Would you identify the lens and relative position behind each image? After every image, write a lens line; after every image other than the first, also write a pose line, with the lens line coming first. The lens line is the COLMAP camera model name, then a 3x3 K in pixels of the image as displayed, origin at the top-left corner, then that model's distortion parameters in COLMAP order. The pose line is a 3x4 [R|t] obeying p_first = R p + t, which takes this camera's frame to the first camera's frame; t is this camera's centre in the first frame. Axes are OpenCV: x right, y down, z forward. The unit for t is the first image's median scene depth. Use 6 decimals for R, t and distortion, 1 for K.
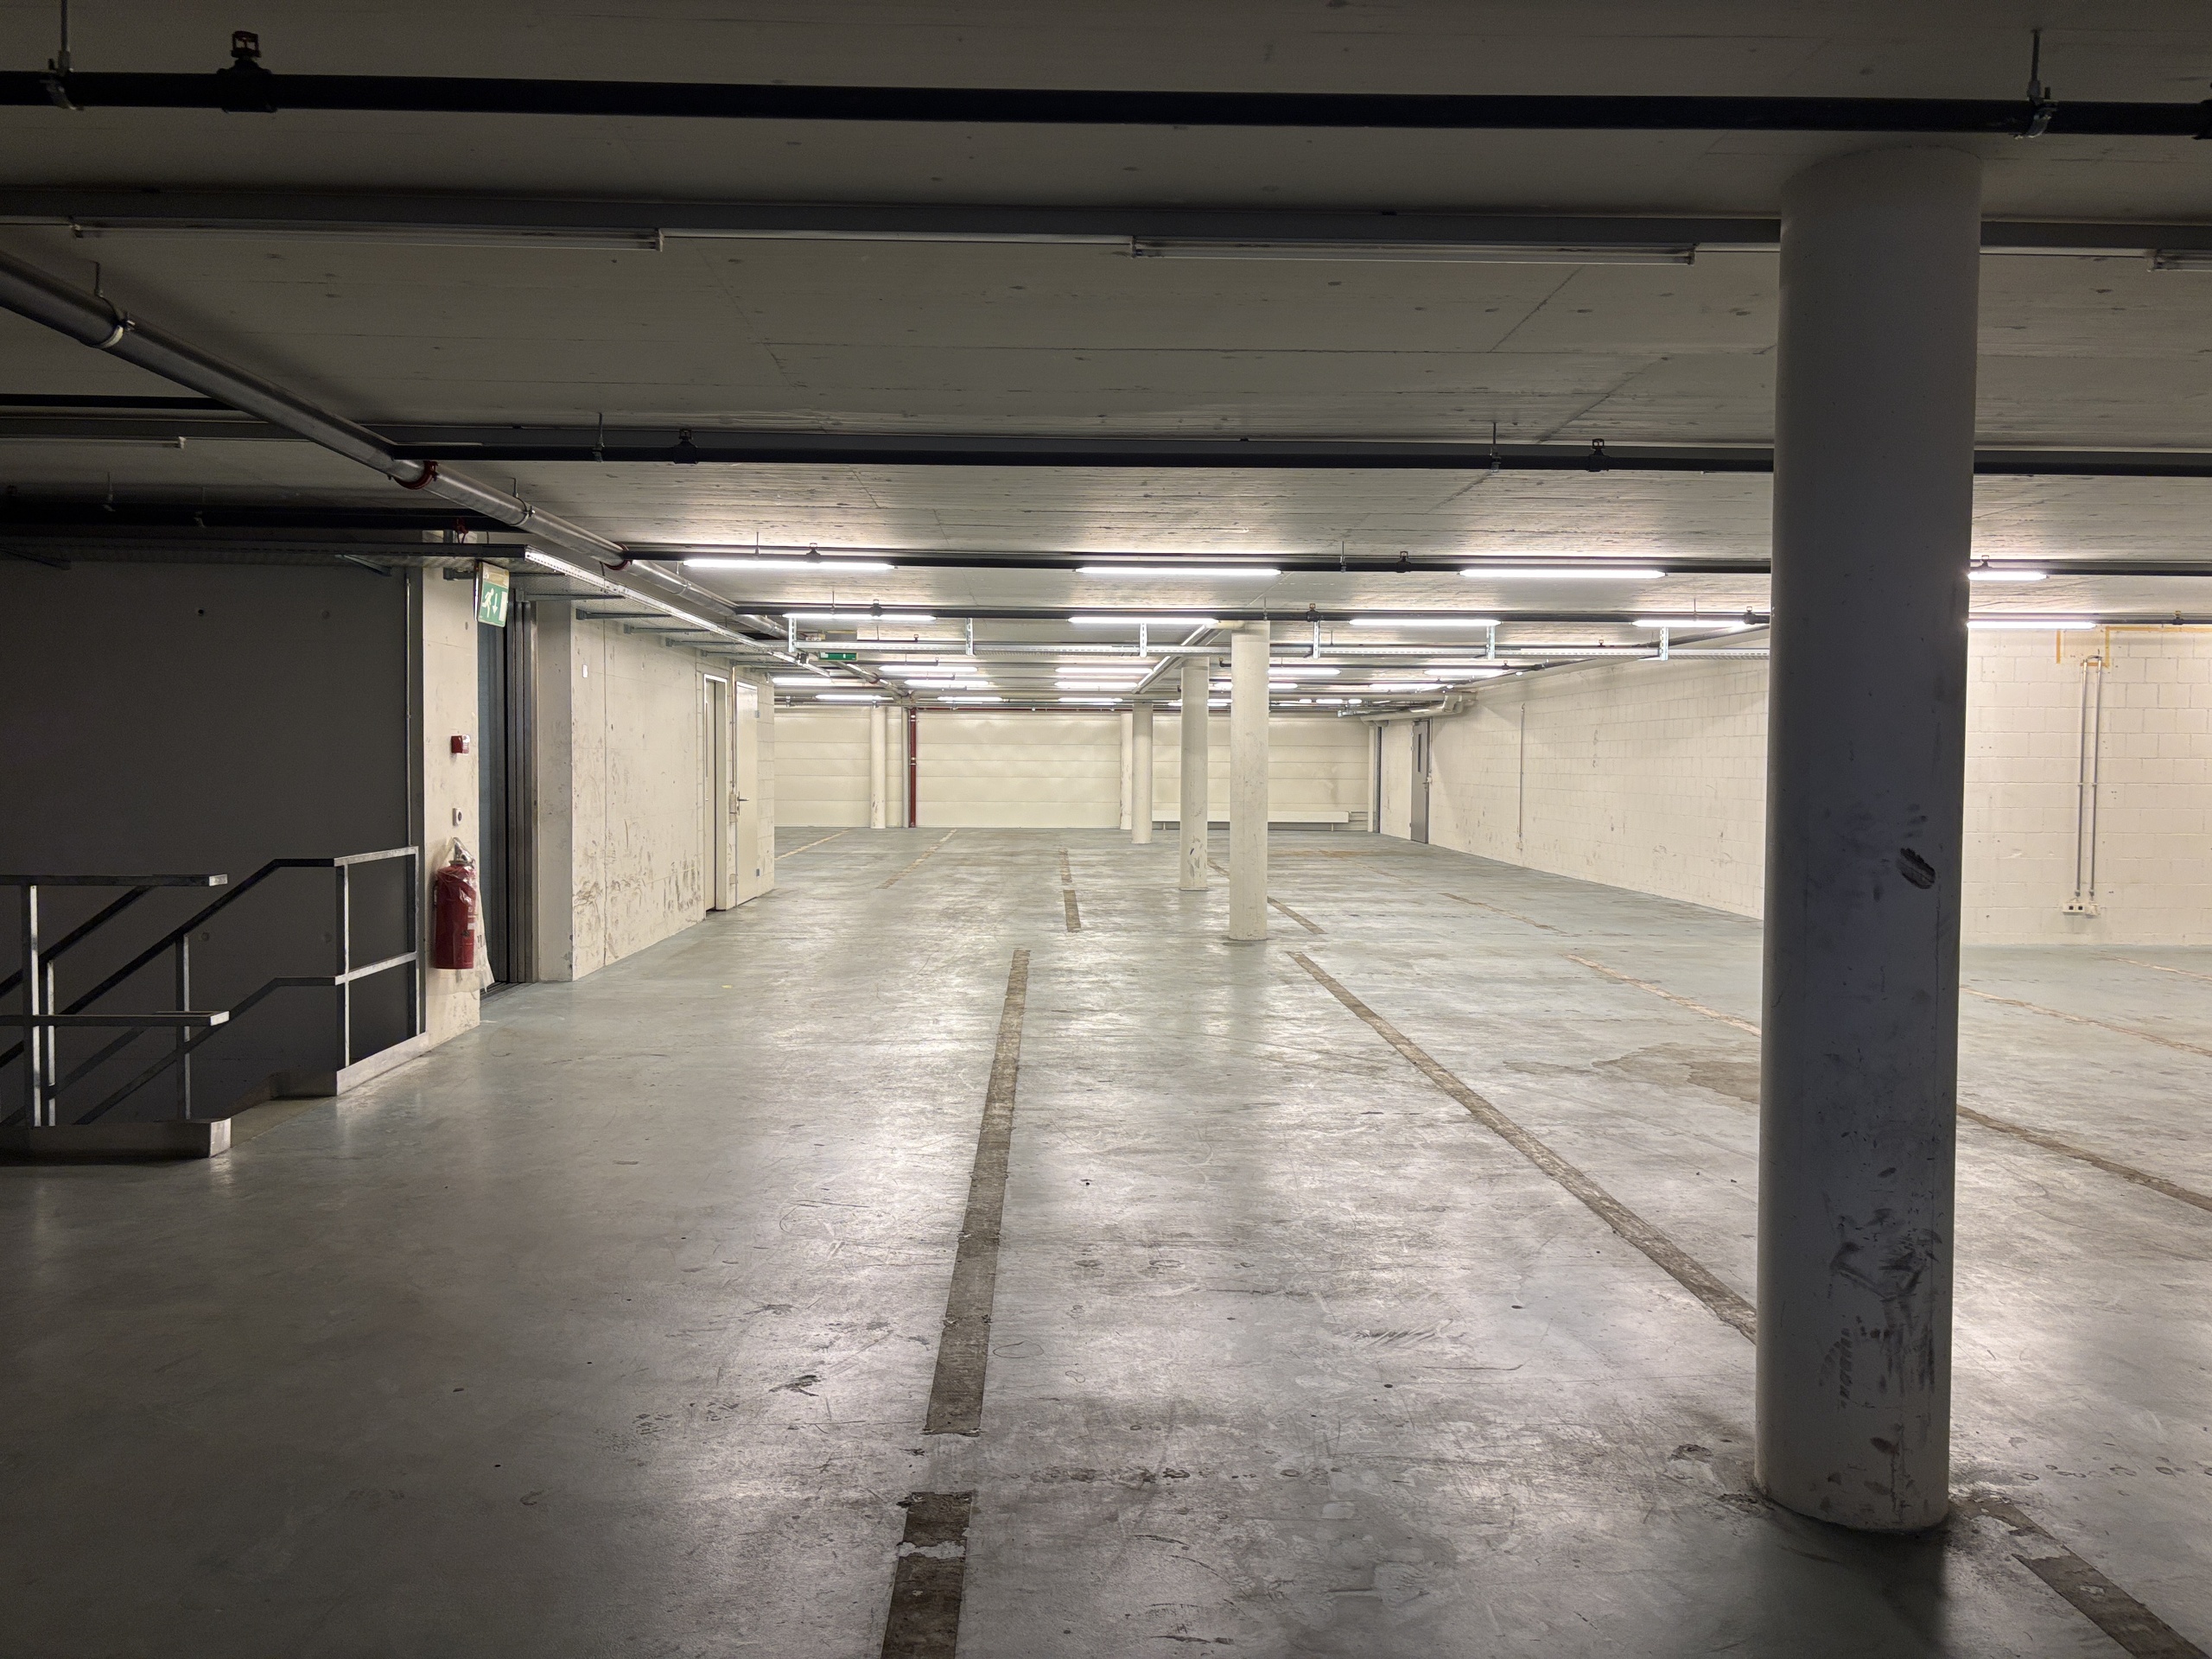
lens RADIAL K [[1692.2, 0, 1106.0], [0, 1692.2, 829.5], [0, 0, 1]] dist [0.001935, -0.000196]
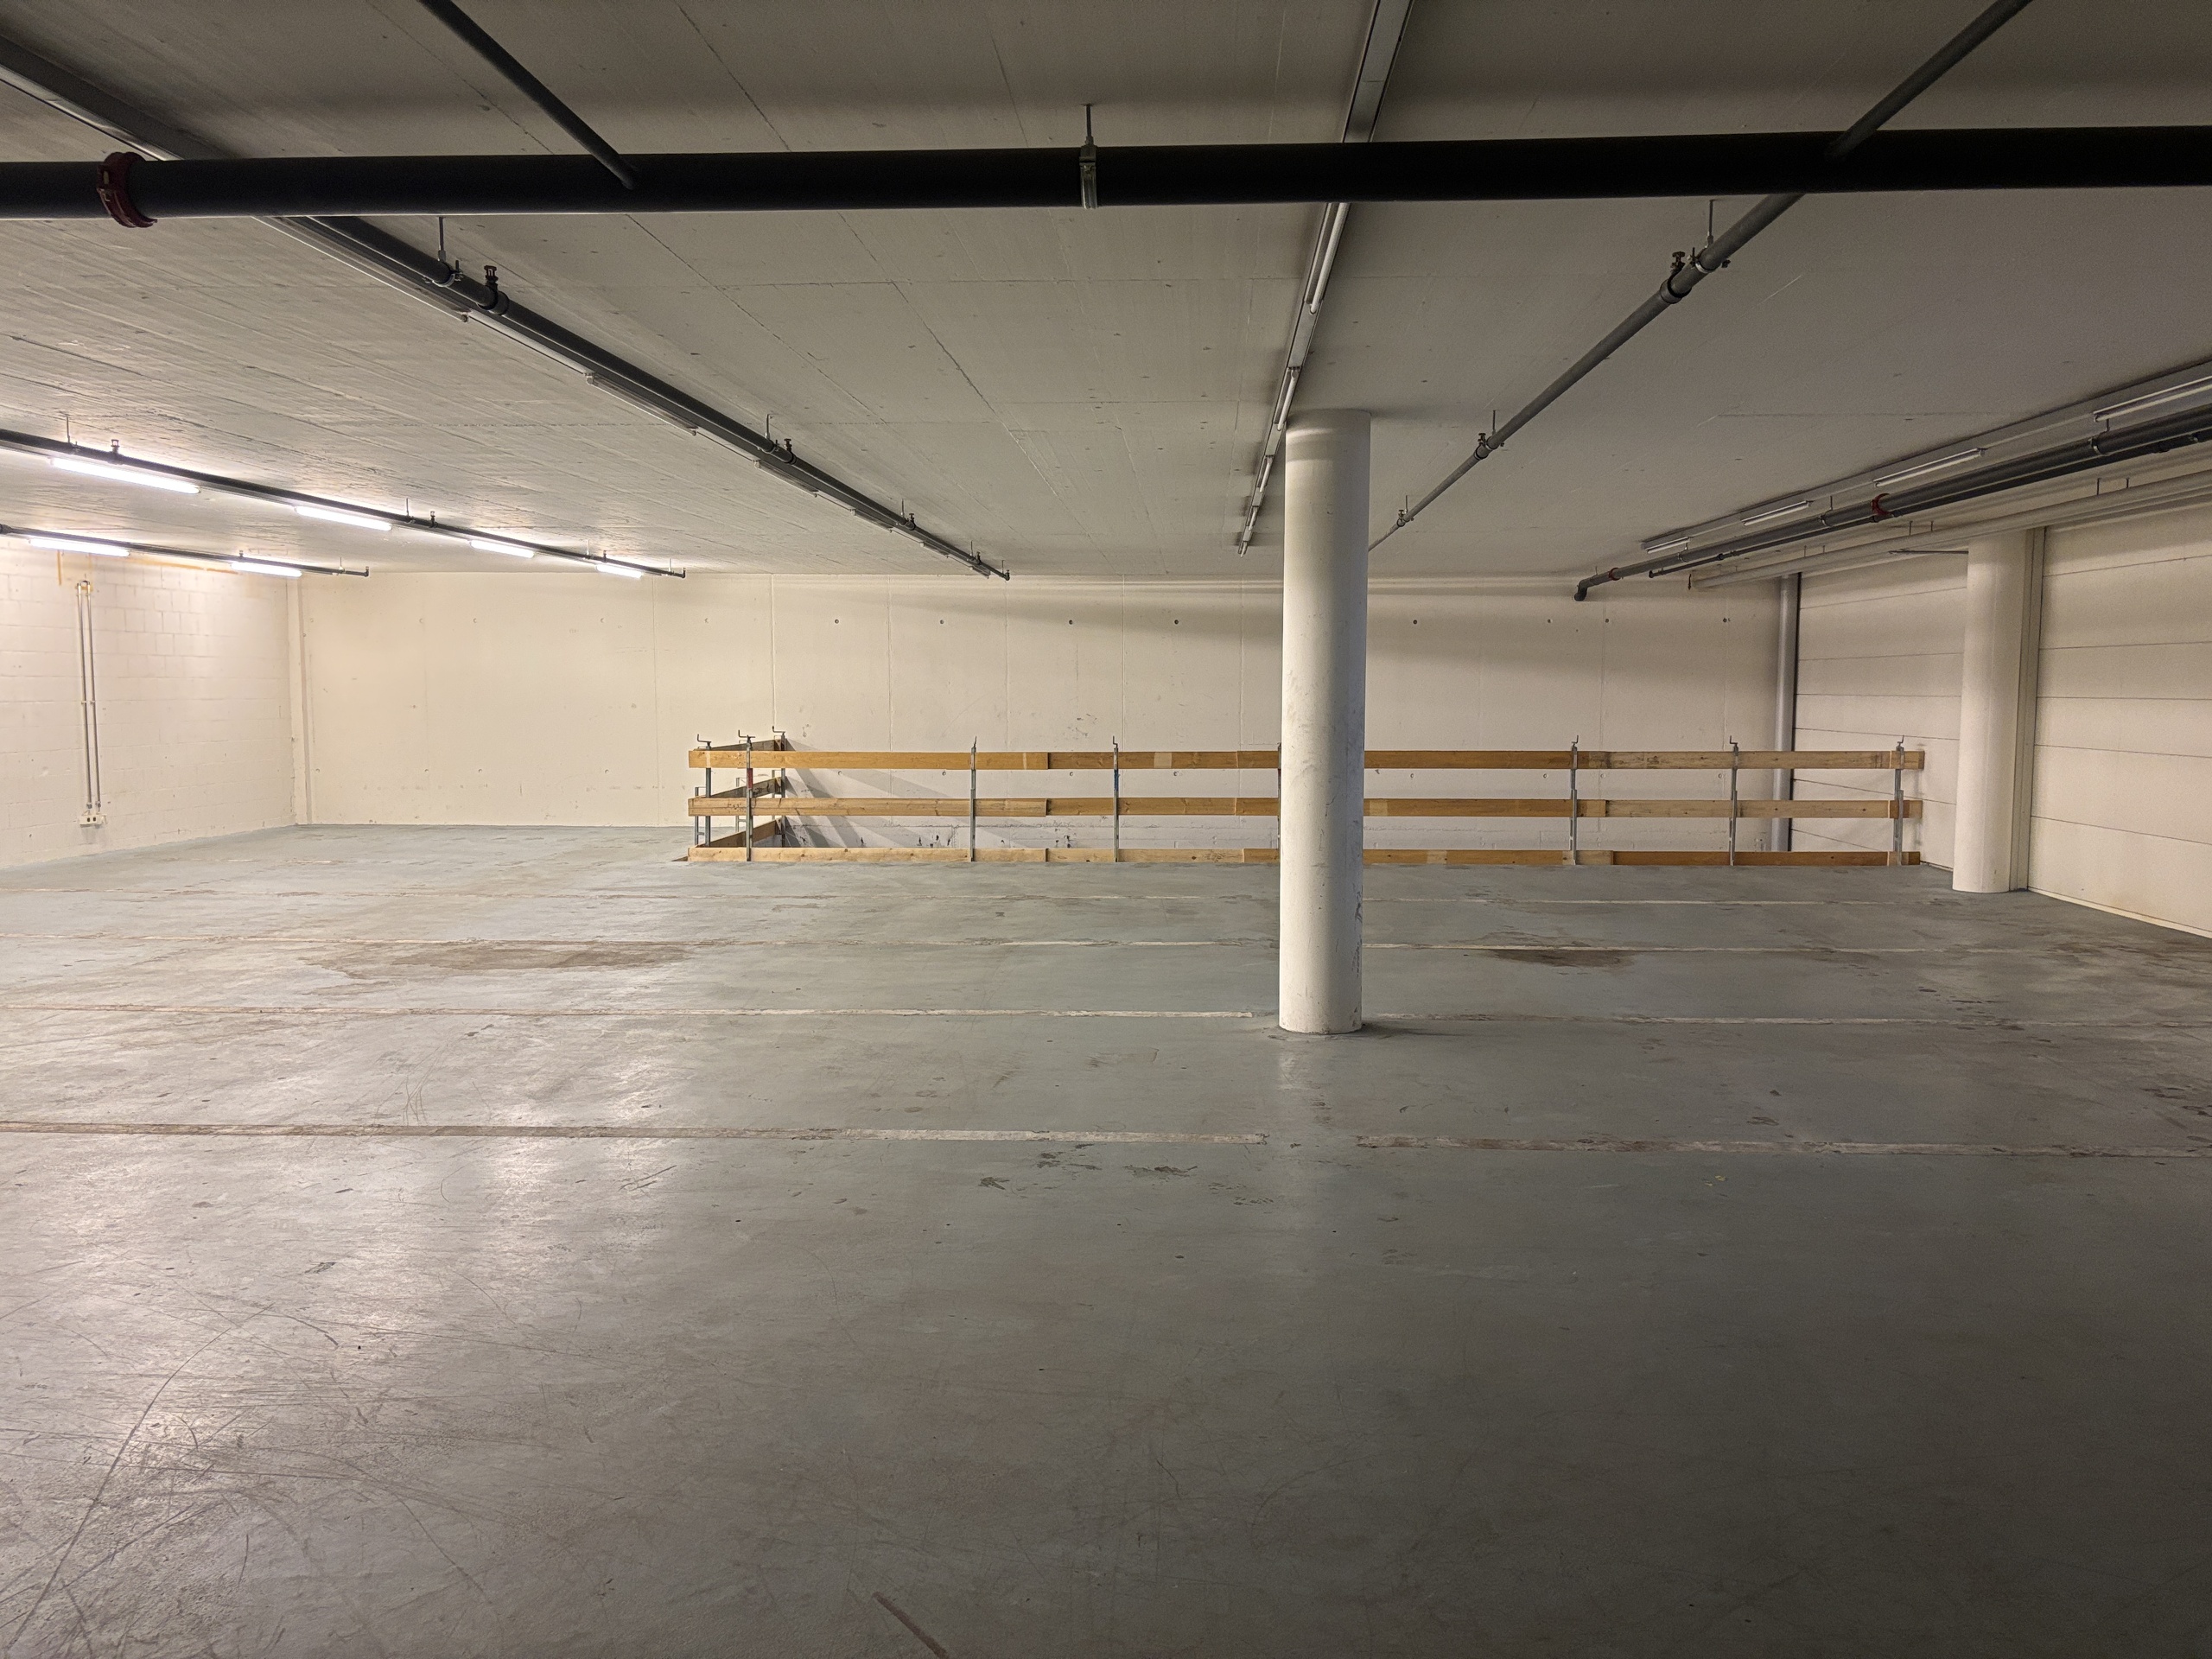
lens RADIAL K [[1692.2, 0, 1106.0], [0, 1692.2, 829.5], [0, 0, 1]] dist [0.001935, -0.000196]
pose [[0.099108, -0.087411, 0.991230, -0.433016], [0.040515, 0.995663, 0.083751, -0.010848], [-0.994252, 0.031859, 0.102220, 0.275223]]
